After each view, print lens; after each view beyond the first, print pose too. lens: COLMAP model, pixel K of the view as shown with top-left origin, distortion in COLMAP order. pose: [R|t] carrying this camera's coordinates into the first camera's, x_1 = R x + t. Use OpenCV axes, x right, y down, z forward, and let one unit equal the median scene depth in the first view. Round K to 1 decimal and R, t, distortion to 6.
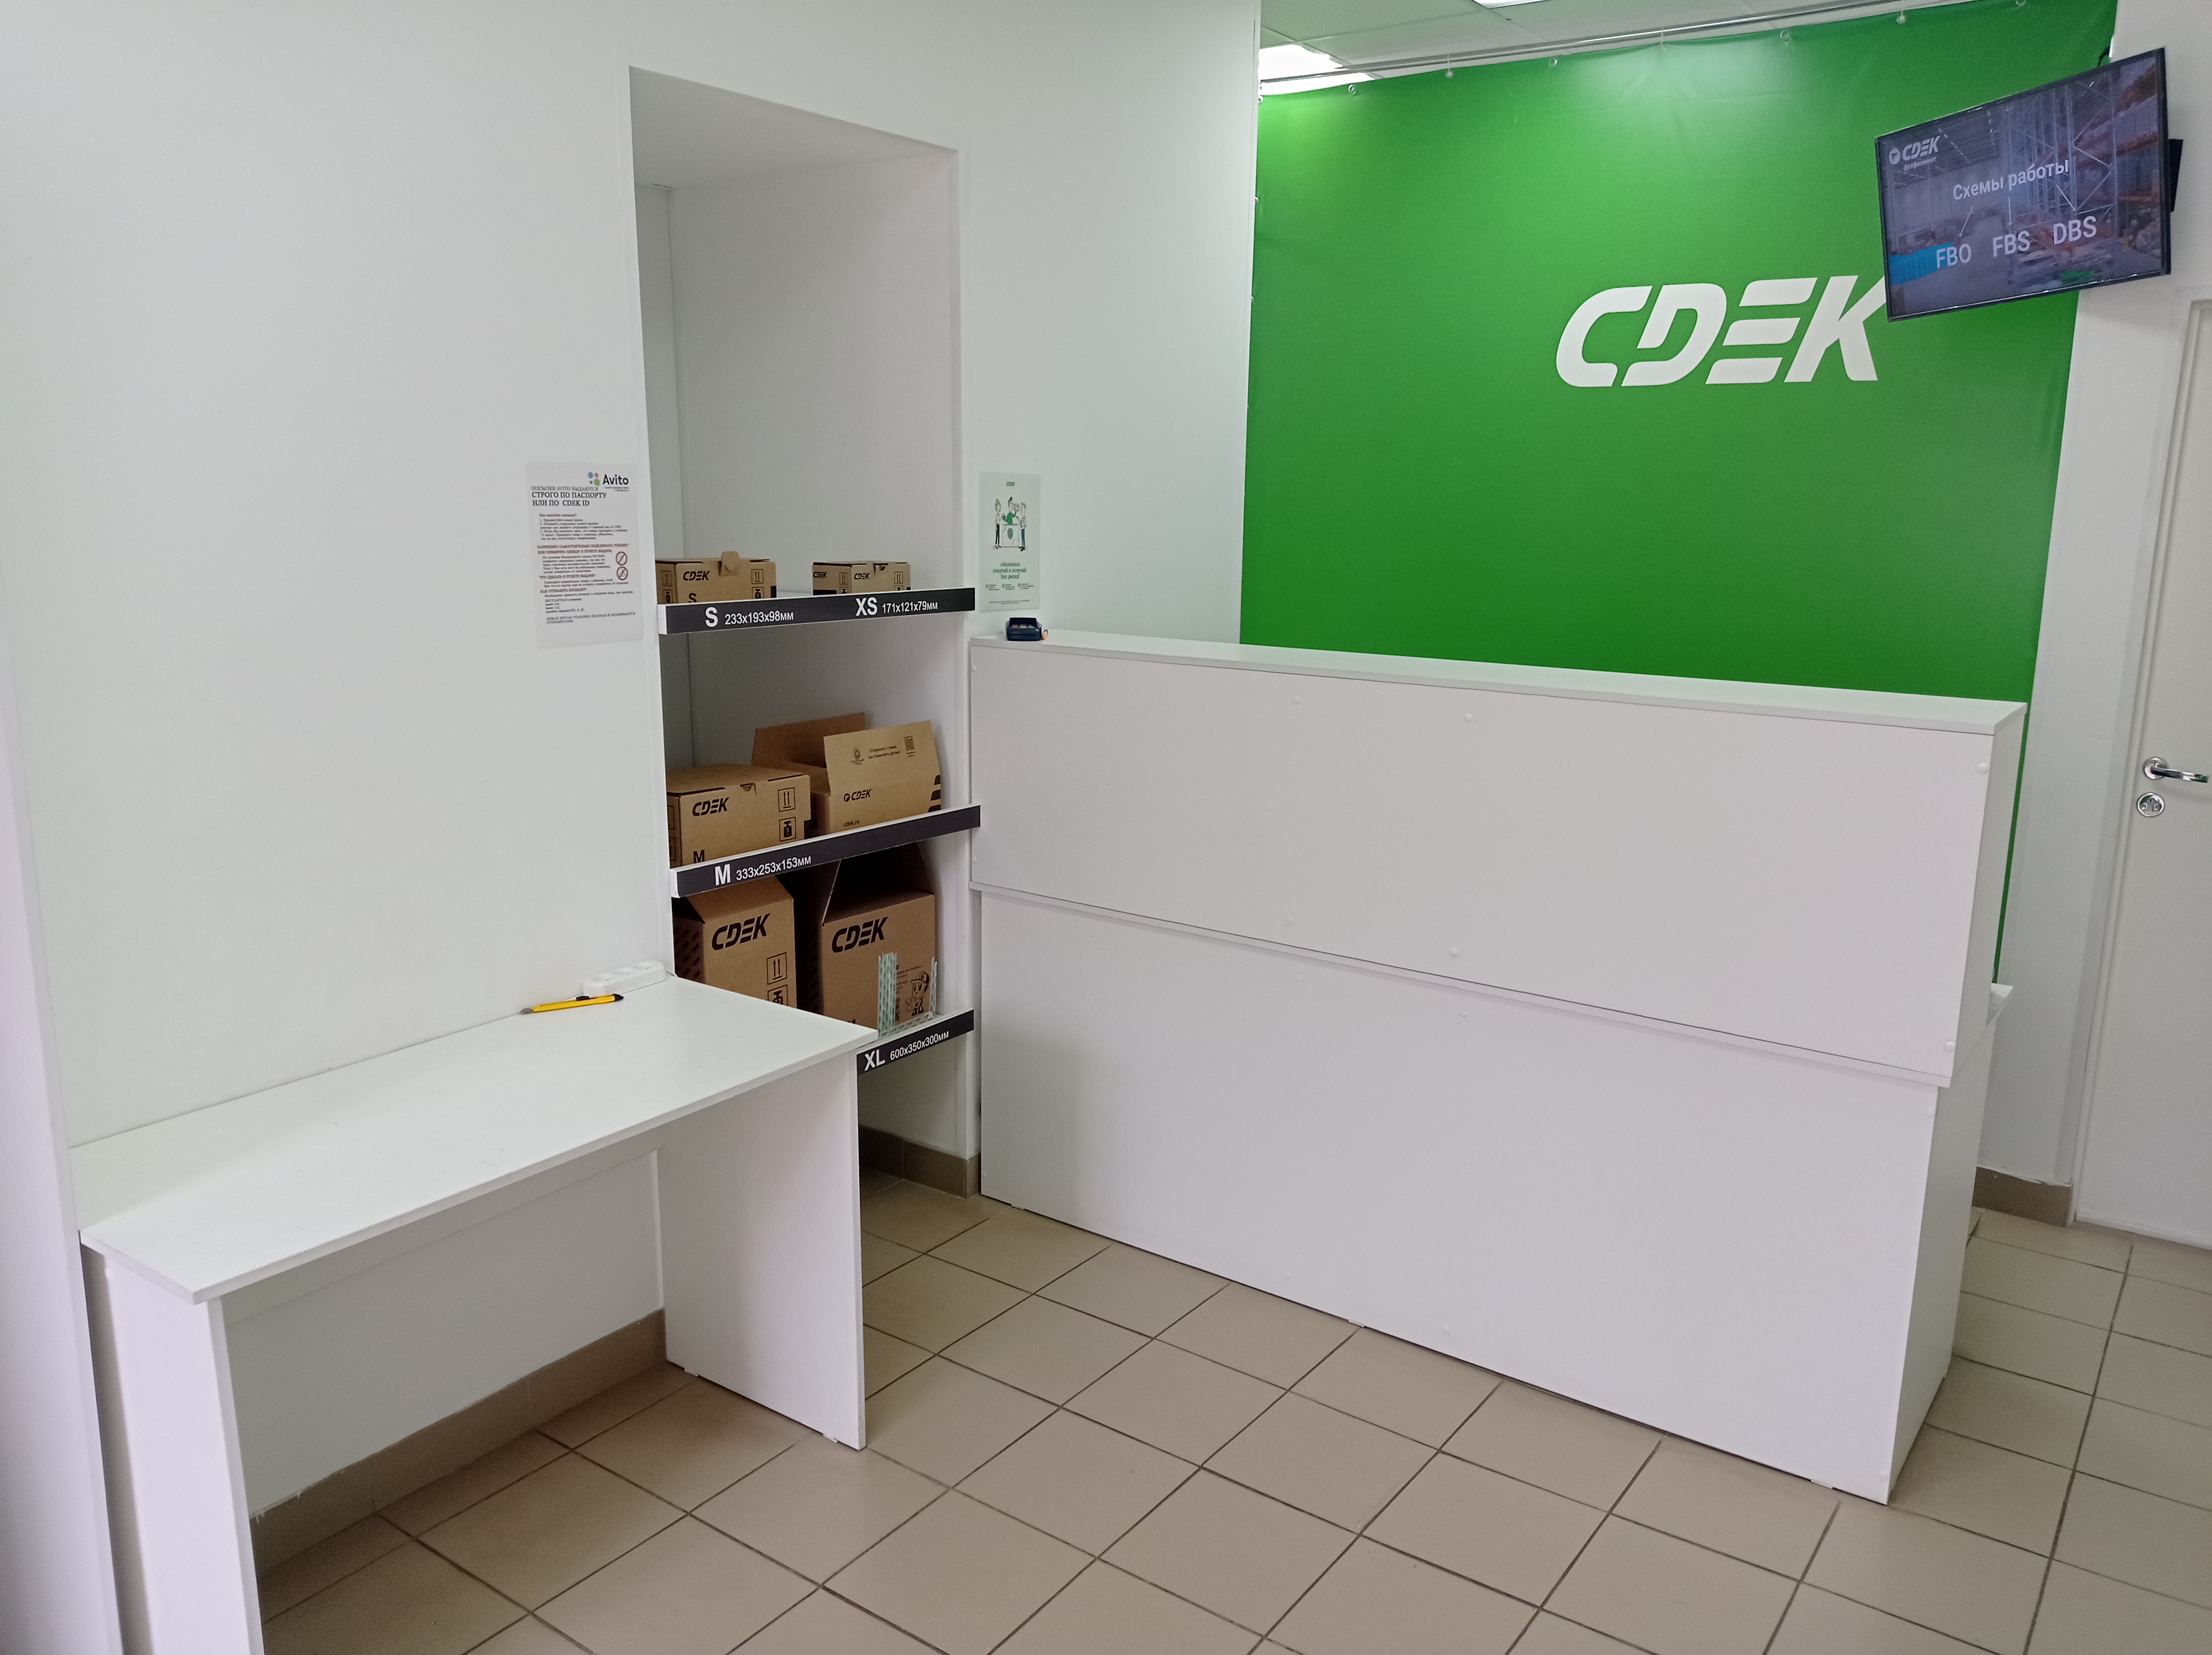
lens RADIAL K [[1690.0, 0, 1099.2], [0, 1690.0, 827.4], [0, 0, 1]] dist [0.065442, -0.091070]
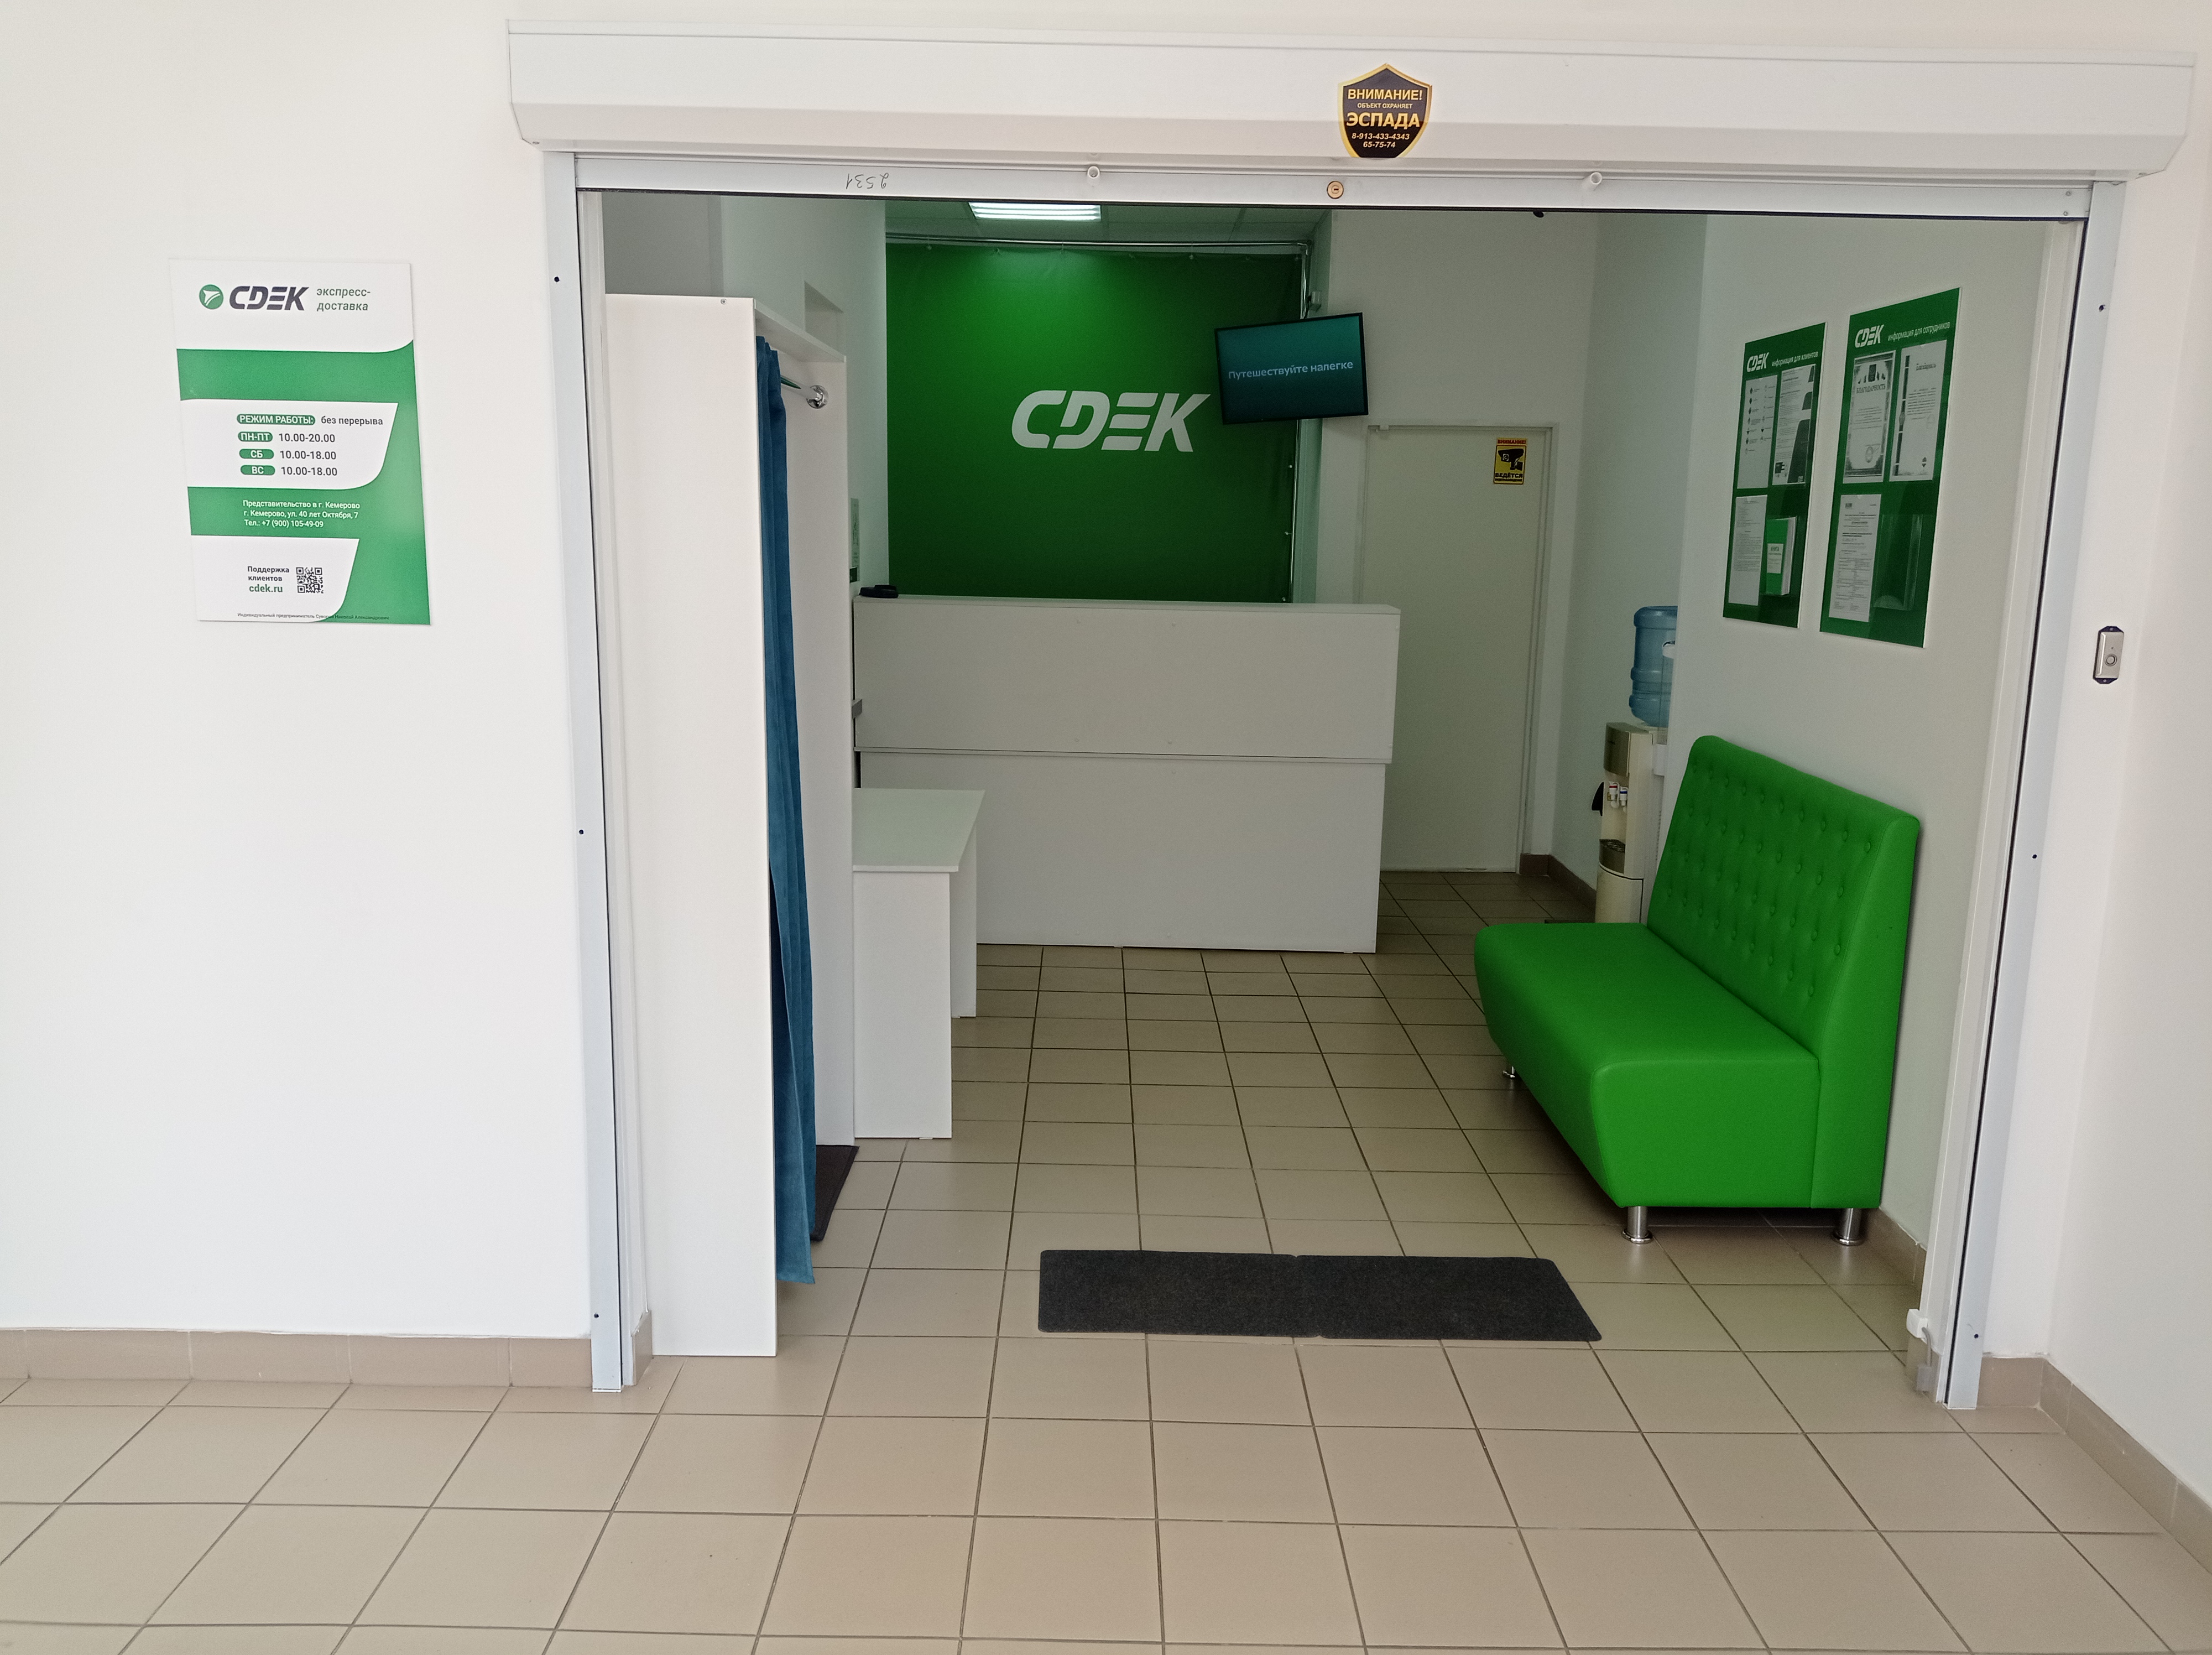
lens RADIAL K [[1690.0, 0, 1117.1], [0, 1690.0, 837.7], [0, 0, 1]] dist [0.065442, -0.091070]
pose [[0.804793, -0.106442, 0.583933, -0.691891], [0.107429, 0.993663, 0.033068, 0.078339], [-0.583753, 0.036118, 0.811128, -0.400981]]
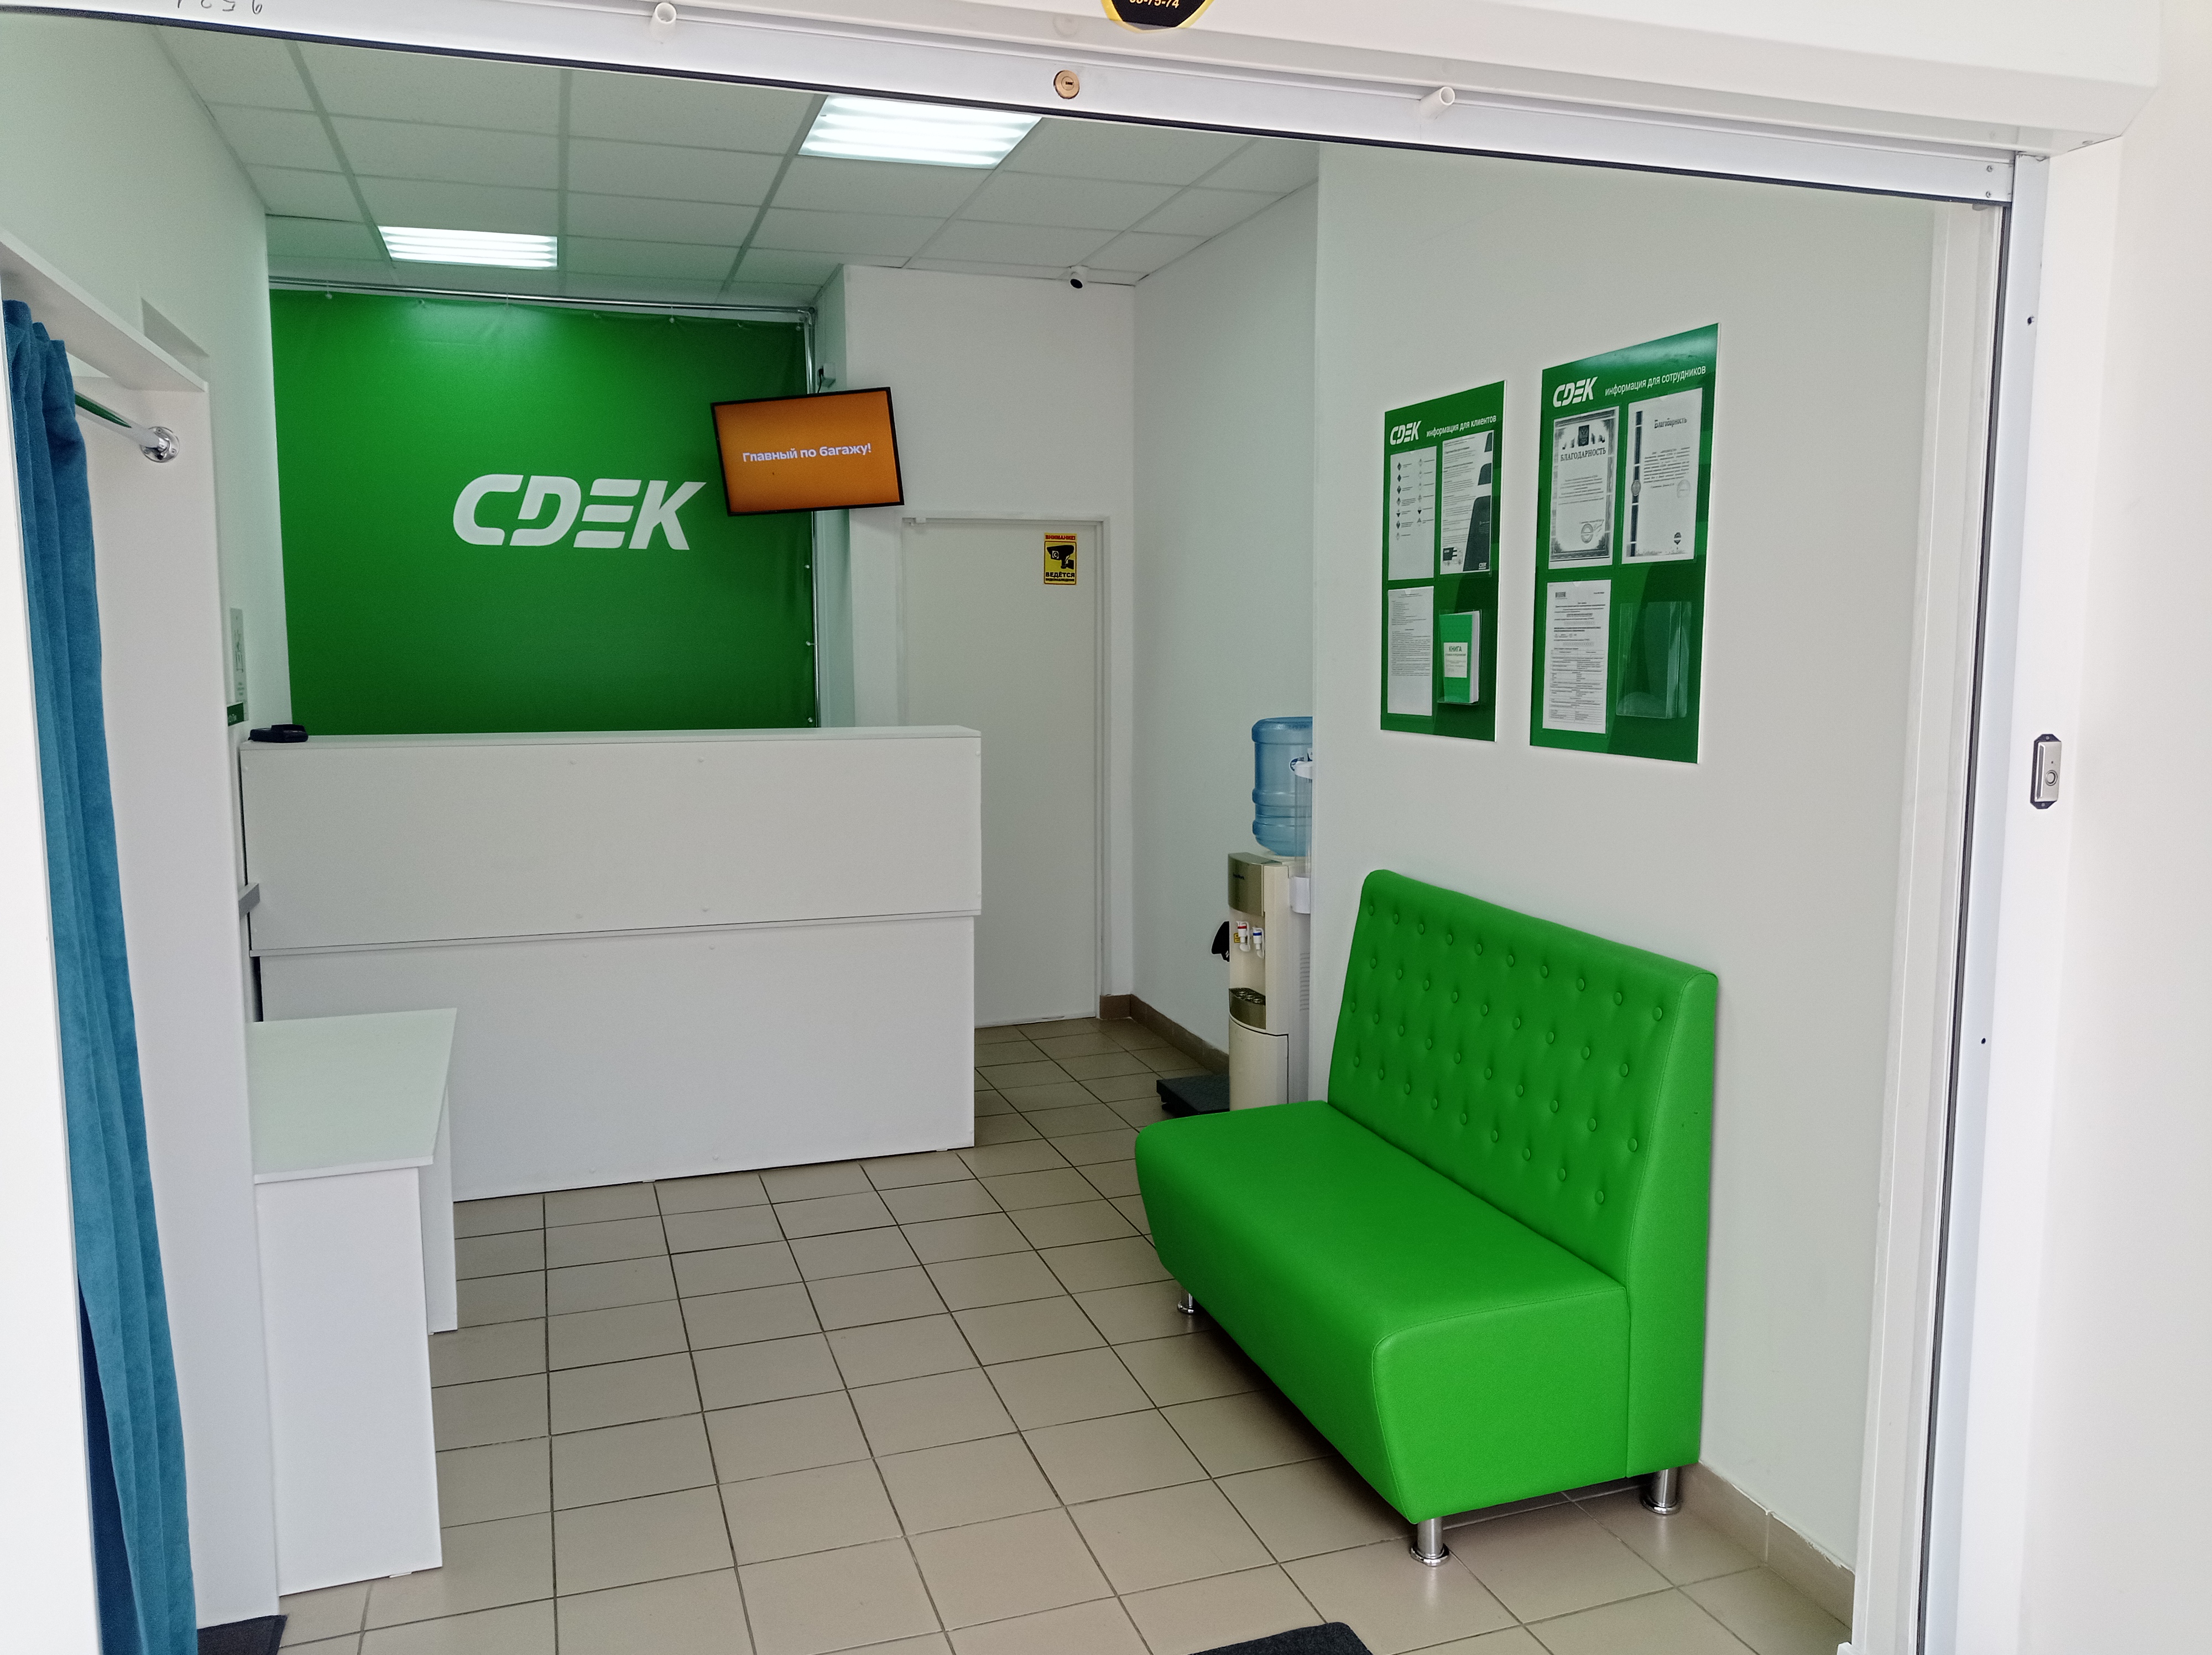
lens RADIAL K [[1690.0, 0, 1108.9], [0, 1690.0, 831.4], [0, 0, 1]] dist [0.065442, -0.091070]
pose [[0.582145, -0.106188, 0.806121, -0.560811], [0.168089, 0.985735, 0.008462, 0.037032], [-0.795521, 0.130574, 0.591690, -0.164700]]
